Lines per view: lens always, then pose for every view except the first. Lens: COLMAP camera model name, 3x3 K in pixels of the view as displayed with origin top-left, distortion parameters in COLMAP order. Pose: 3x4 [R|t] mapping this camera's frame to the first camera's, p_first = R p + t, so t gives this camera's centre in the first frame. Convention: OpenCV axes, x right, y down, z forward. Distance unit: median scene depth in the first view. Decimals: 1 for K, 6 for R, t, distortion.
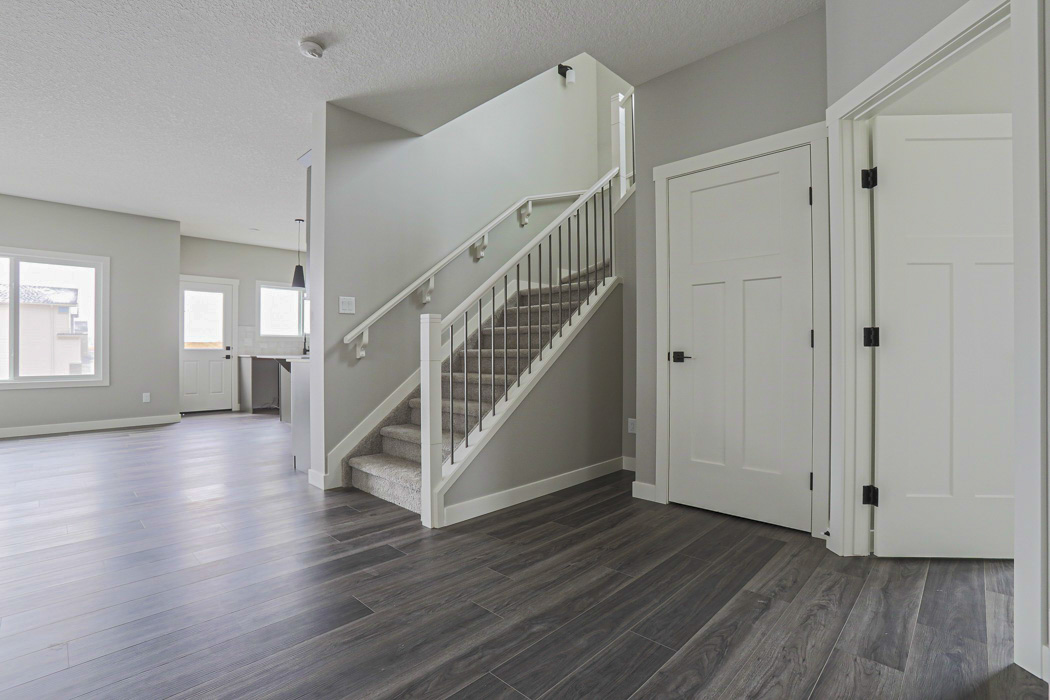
lens RADIAL K [[491.9, 0, 513.4], [0, 491.9, 350.9], [0, 0, 1]] dist [-0.055060, 0.022059]
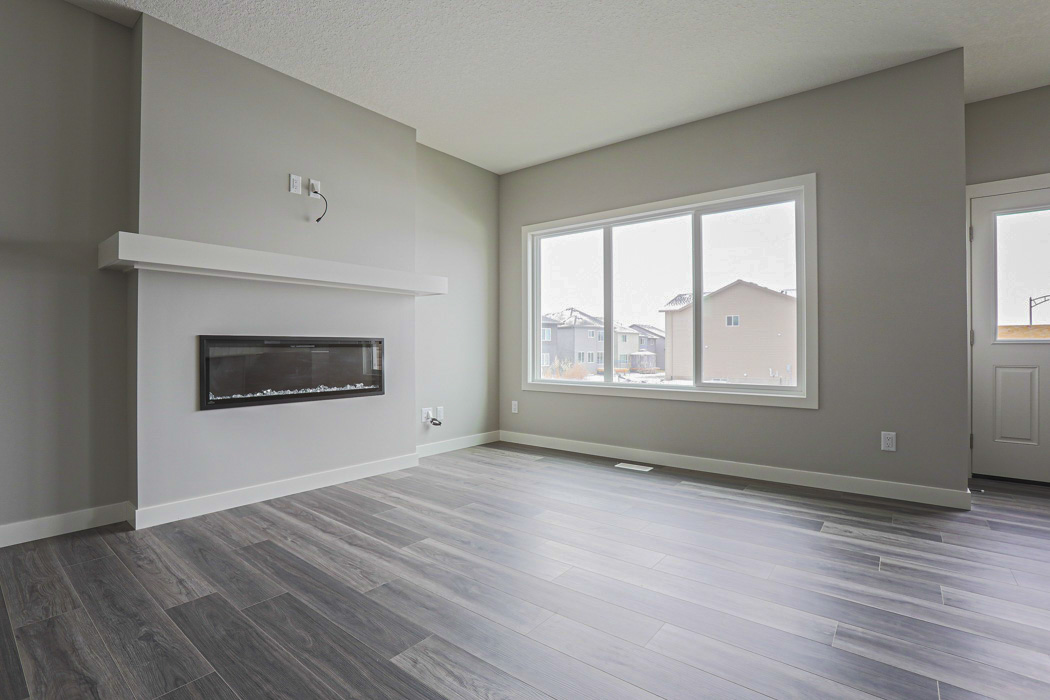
lens RADIAL K [[491.9, 0, 515.5], [0, 491.9, 330.1], [0, 0, 1]] dist [-0.055060, 0.022059]
pose [[0.086156, -0.032157, -0.995763, -0.576140], [-0.004567, 0.999456, -0.032672, 0.002335], [0.996271, 0.007362, 0.085962, 1.044365]]
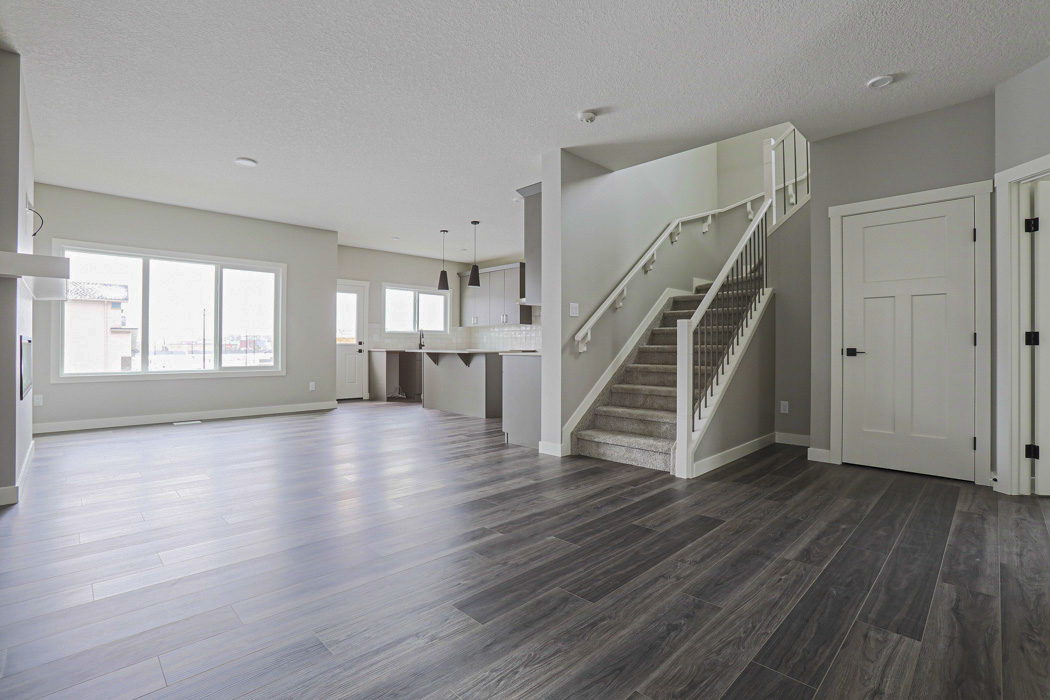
lens RADIAL K [[491.9, 0, 506.7], [0, 491.9, 345.6], [0, 0, 1]] dist [-0.055060, 0.022059]
pose [[0.999762, 0.004226, -0.021400, -0.494410], [-0.004245, 0.999991, -0.000858, -0.000589], [0.021397, 0.000949, 0.999771, -0.276075]]
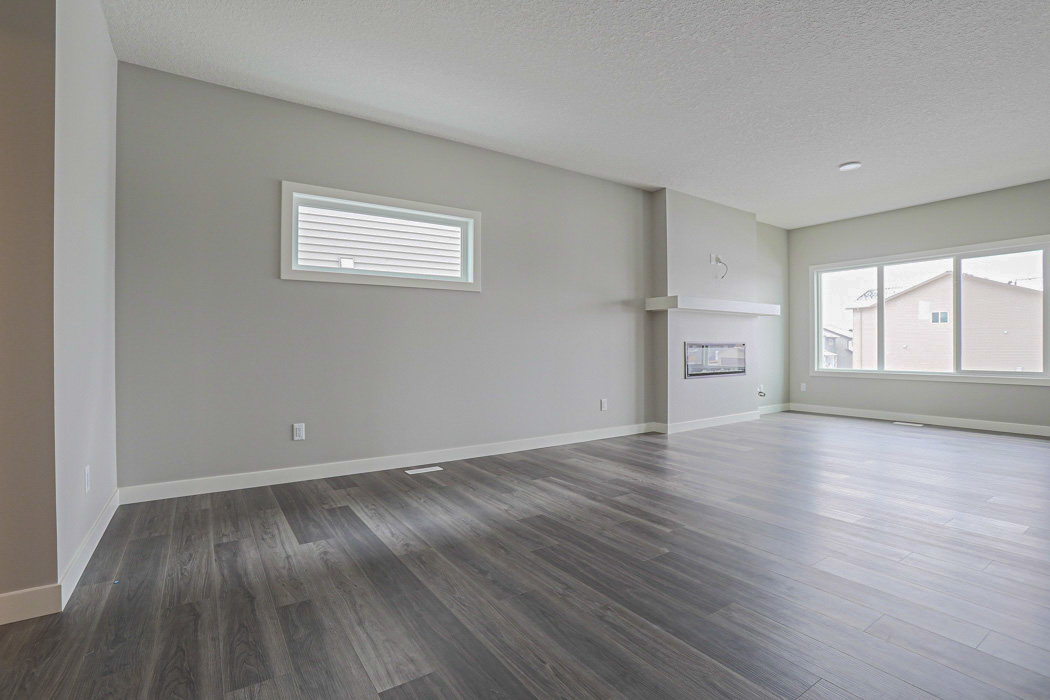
lens RADIAL K [[491.9, 0, 516.9], [0, 491.9, 349.3], [0, 0, 1]] dist [-0.055060, 0.022059]
pose [[-0.200951, 0.005686, -0.979585, 0.267503], [0.001182, 0.999984, 0.005562, 0.001543], [0.979601, -0.000040, -0.200954, 0.393734]]
